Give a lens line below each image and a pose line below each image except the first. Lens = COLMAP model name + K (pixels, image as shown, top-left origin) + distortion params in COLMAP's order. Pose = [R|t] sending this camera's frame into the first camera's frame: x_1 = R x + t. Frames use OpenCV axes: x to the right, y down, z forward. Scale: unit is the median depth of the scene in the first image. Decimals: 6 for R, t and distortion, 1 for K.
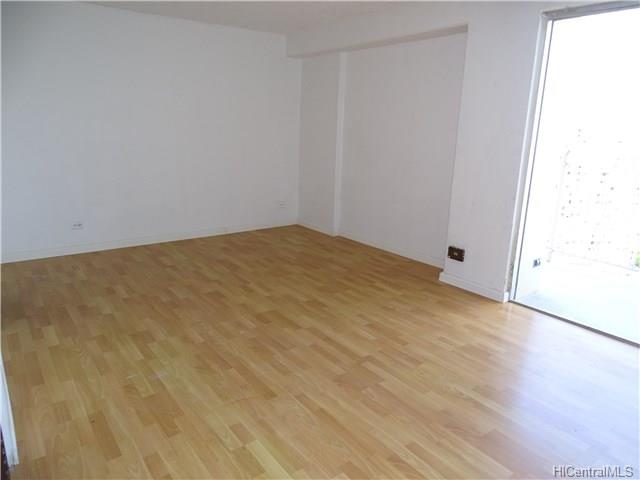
lens RADIAL K [[450.2, 0, 320.9], [0, 450.2, 240.0], [0, 0, 1]] dist [-0.016592, 0.008315]
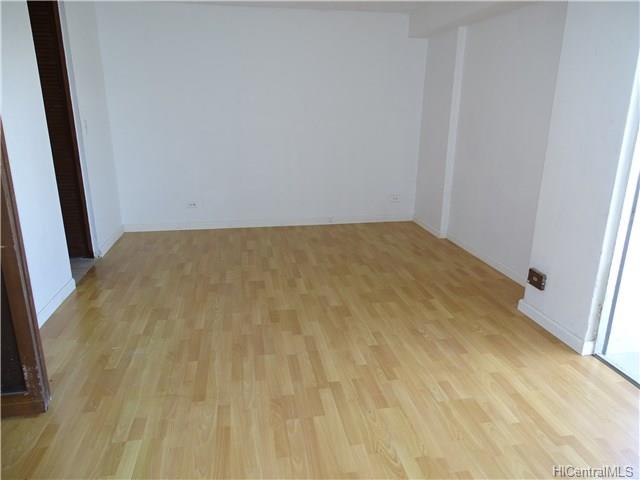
lens RADIAL K [[450.2, 0, 320.8], [0, 450.2, 239.8], [0, 0, 1]] dist [-0.016592, 0.008315]
pose [[0.895207, 0.108617, -0.432212, 0.319262], [-0.097058, 0.994082, 0.048789, -0.040586], [0.434954, -0.001727, 0.900451, 0.157748]]
